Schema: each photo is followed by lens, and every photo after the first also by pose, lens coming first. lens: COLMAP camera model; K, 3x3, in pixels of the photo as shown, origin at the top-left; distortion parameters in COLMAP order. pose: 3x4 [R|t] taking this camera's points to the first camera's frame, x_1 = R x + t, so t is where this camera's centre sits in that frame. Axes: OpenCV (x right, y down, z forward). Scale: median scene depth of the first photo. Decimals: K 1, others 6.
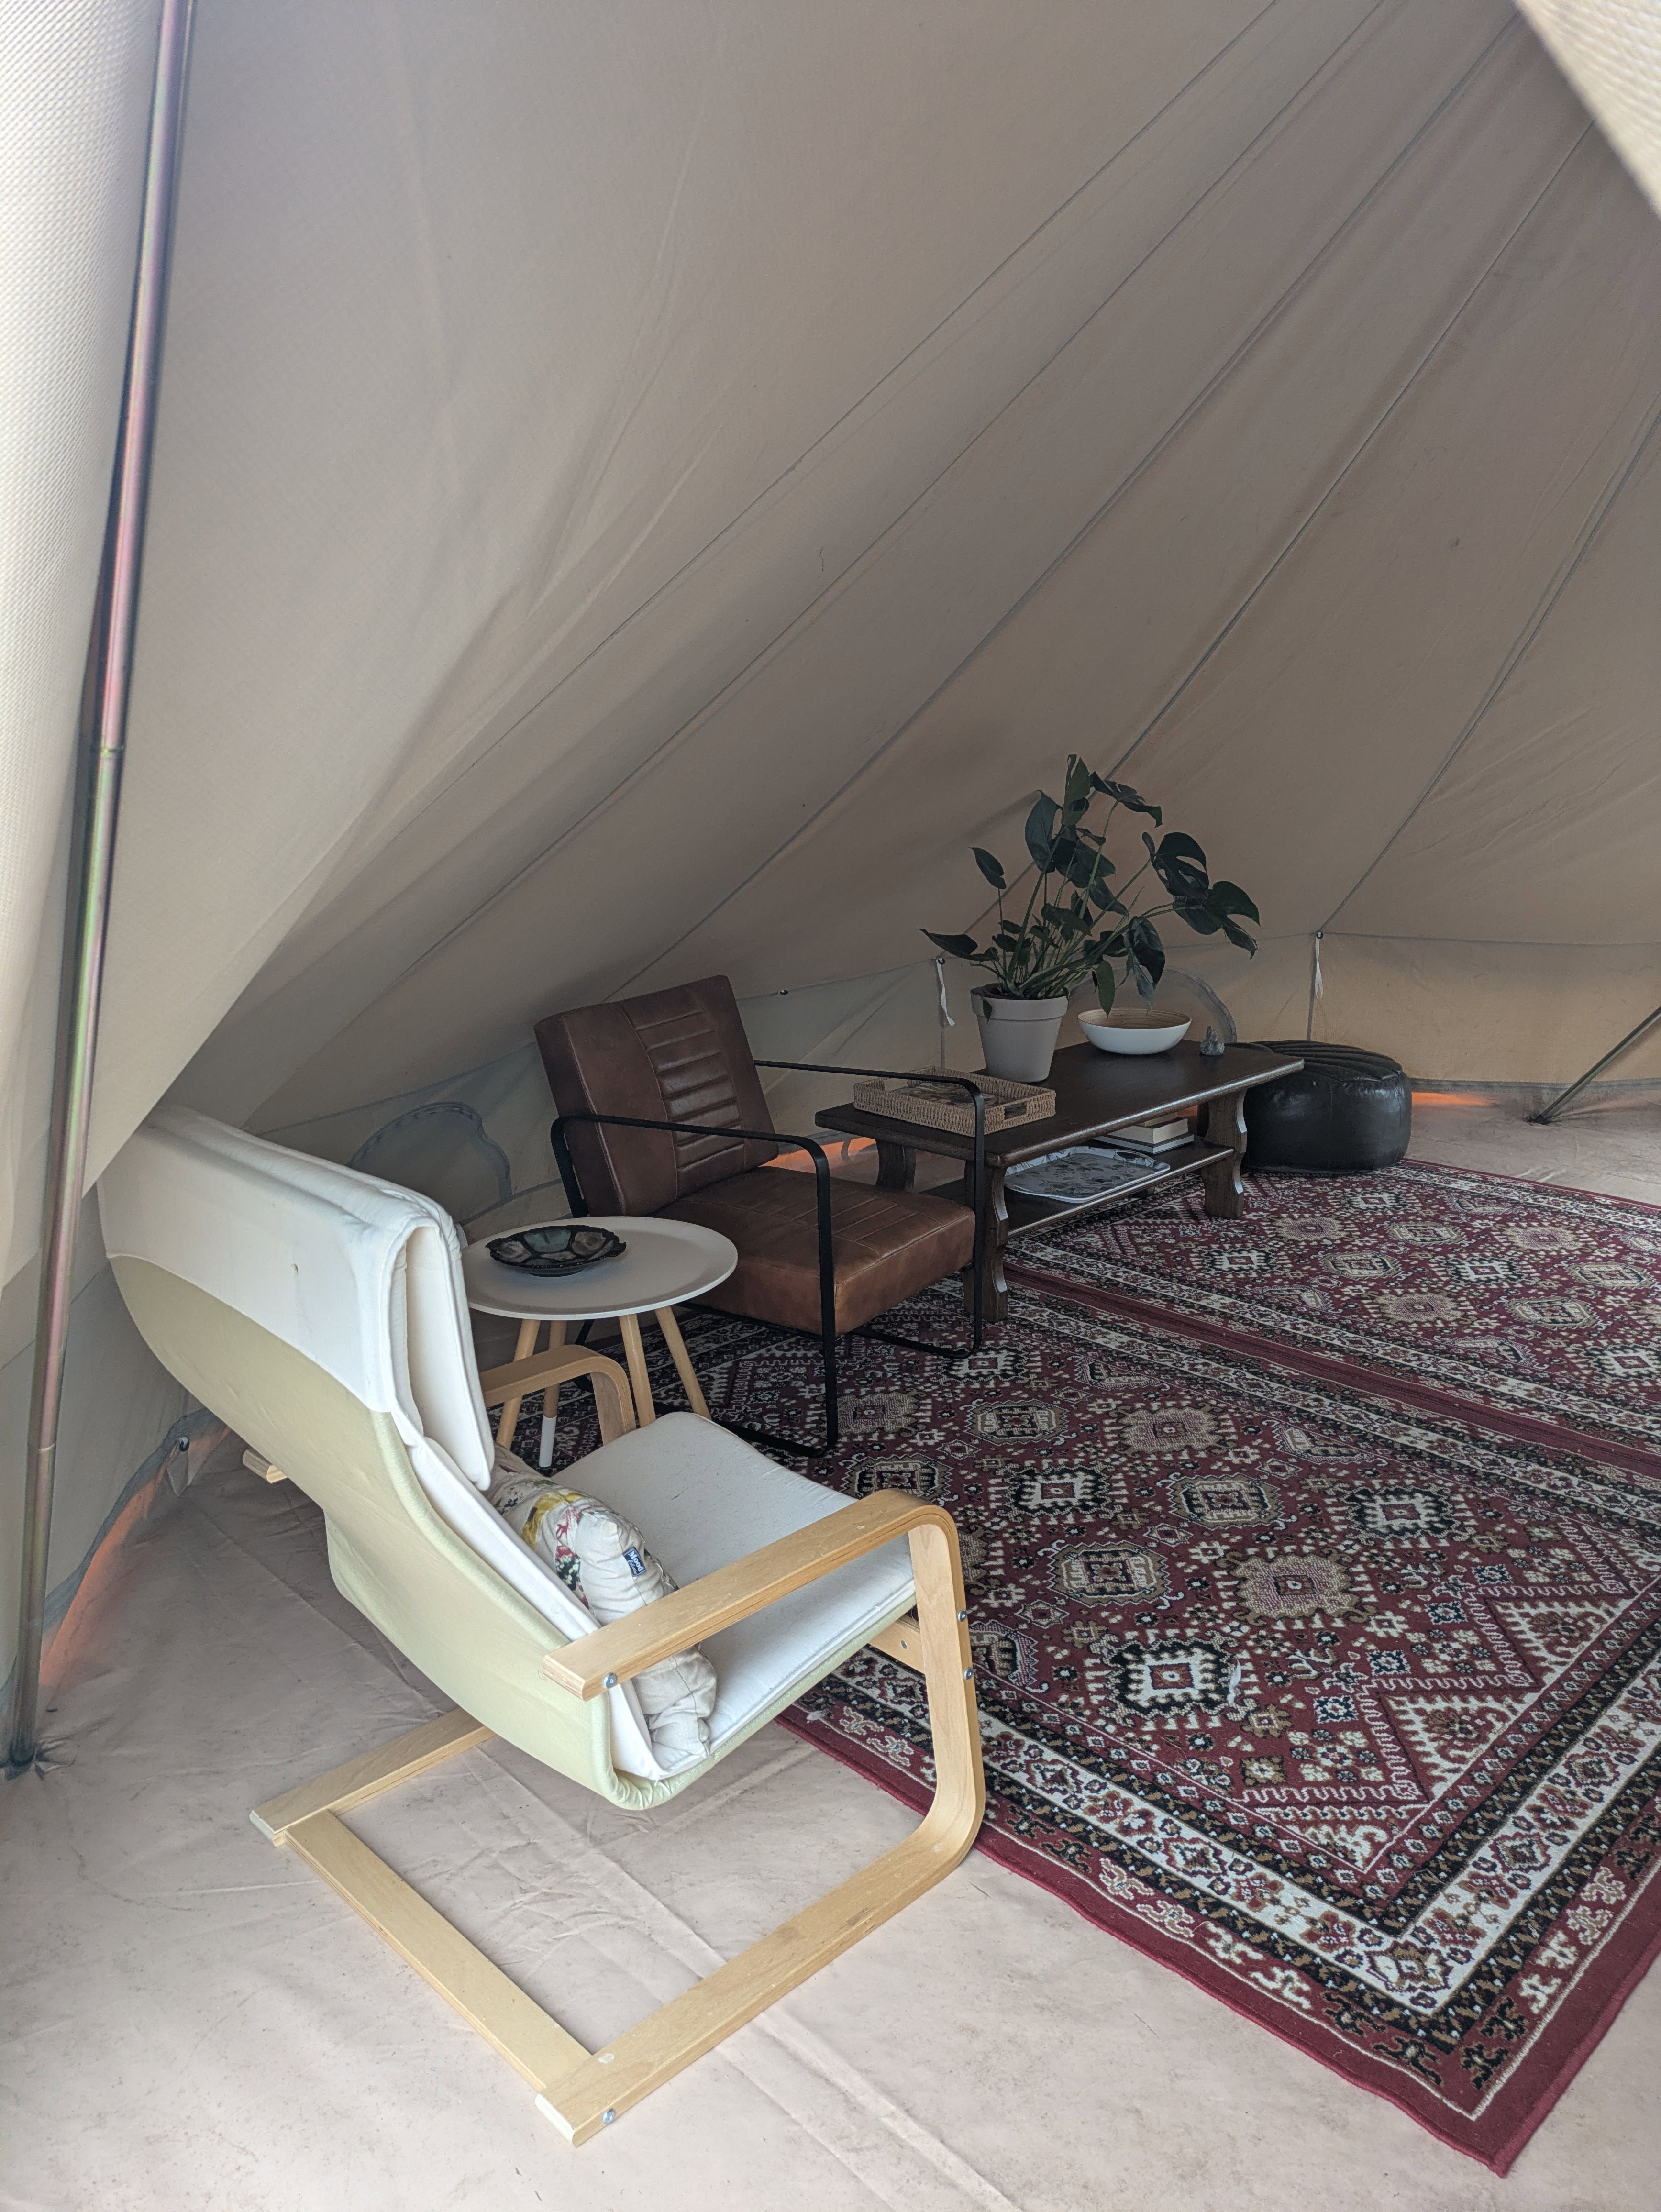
lens RADIAL K [[1672.0, 0, 845.2], [0, 1672.0, 1096.8], [0, 0, 1]] dist [0.000811, -0.017575]
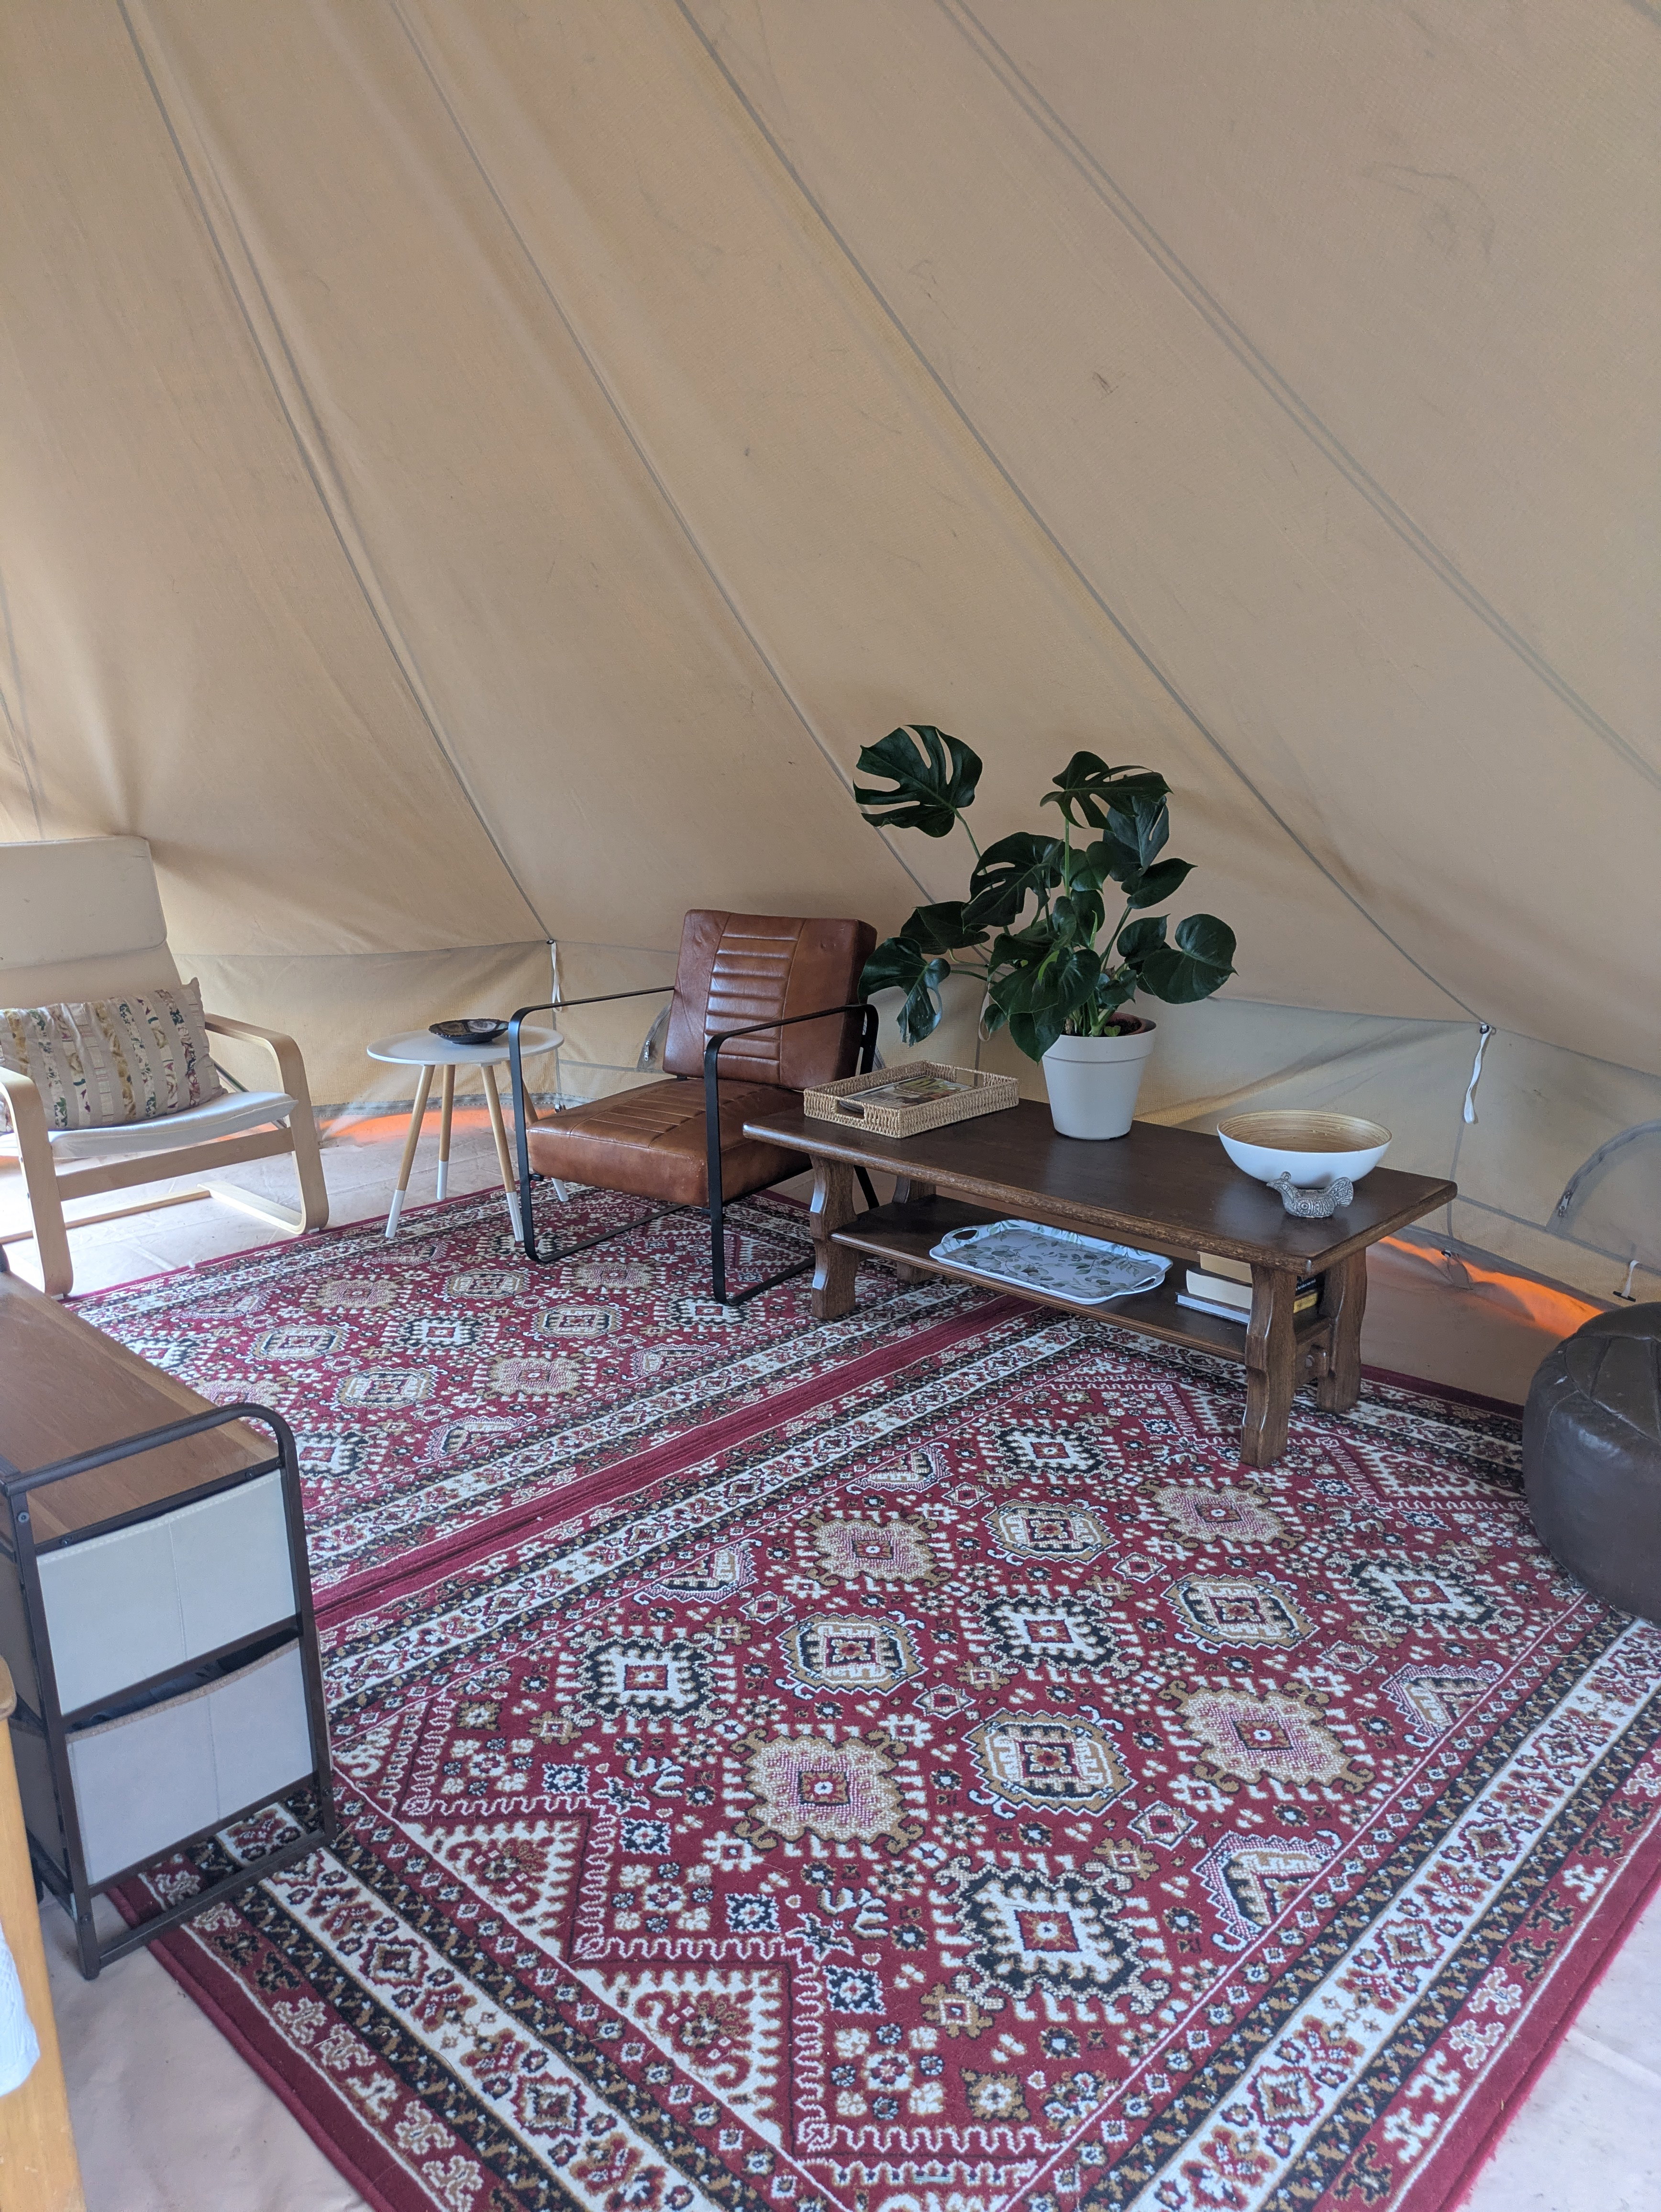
lens RADIAL K [[1605.8, 0, 844.8], [0, 1605.8, 1112.2], [0, 0, 1]] dist [0.023079, -0.009077]
pose [[0.022725, 0.263619, -0.964359, 1.017882], [-0.223237, 0.941591, 0.252134, -0.231854], [0.974499, 0.209551, 0.080247, 0.960222]]
